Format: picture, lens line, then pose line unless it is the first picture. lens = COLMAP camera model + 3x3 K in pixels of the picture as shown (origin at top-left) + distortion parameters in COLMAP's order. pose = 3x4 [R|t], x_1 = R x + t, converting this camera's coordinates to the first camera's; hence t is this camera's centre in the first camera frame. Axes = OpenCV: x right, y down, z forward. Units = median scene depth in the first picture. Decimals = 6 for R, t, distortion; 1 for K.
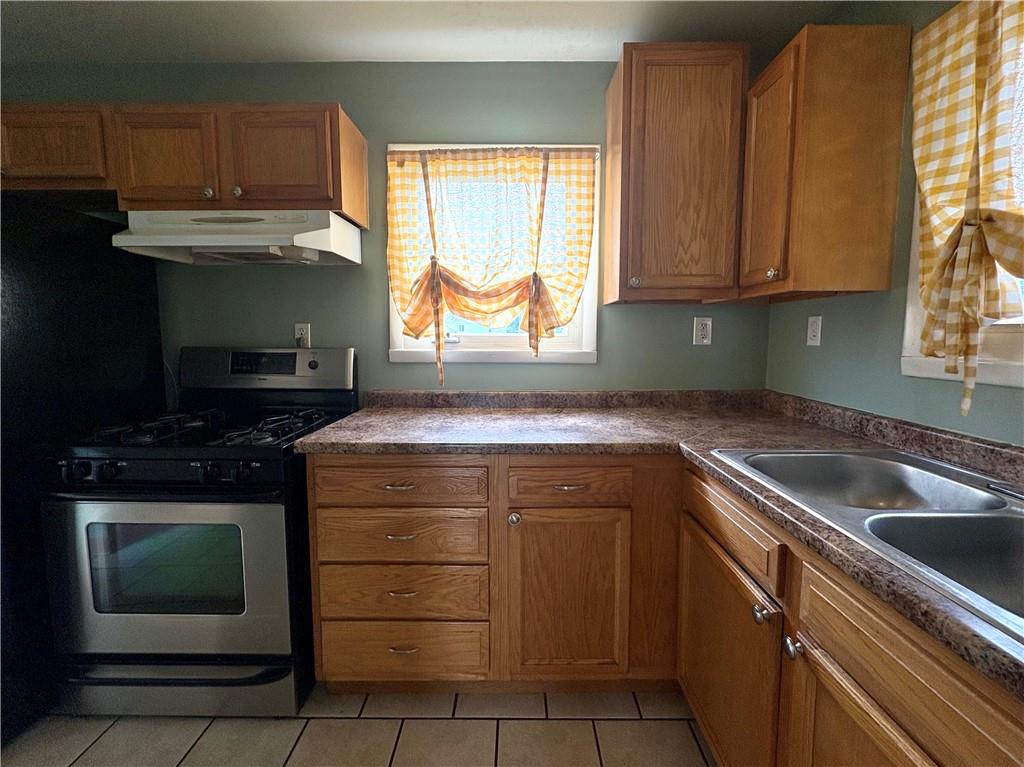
lens RADIAL K [[417.3, 0, 515.8], [0, 417.3, 373.3], [0, 0, 1]] dist [-0.001998, 0.000574]
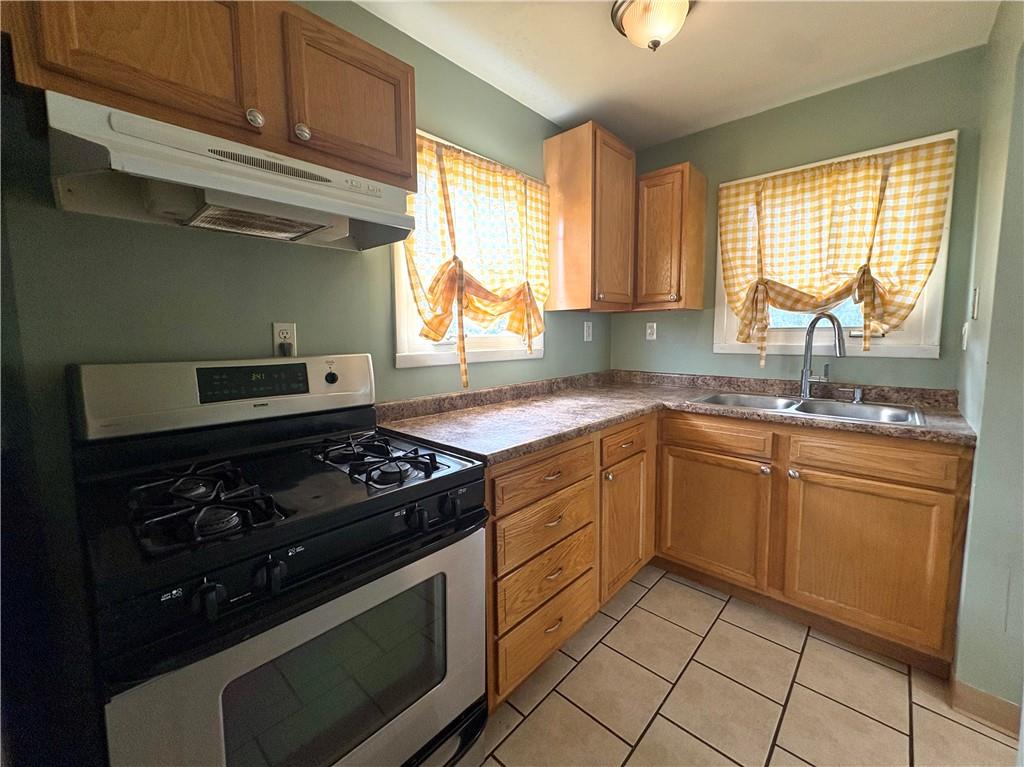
lens RADIAL K [[417.3, 0, 512.3], [0, 417.3, 374.2], [0, 0, 1]] dist [-0.001998, 0.000574]
pose [[0.677215, -0.078248, 0.731613, -0.897848], [0.078367, 0.996344, 0.034021, -0.028975], [-0.731600, 0.034295, 0.680871, 0.264146]]
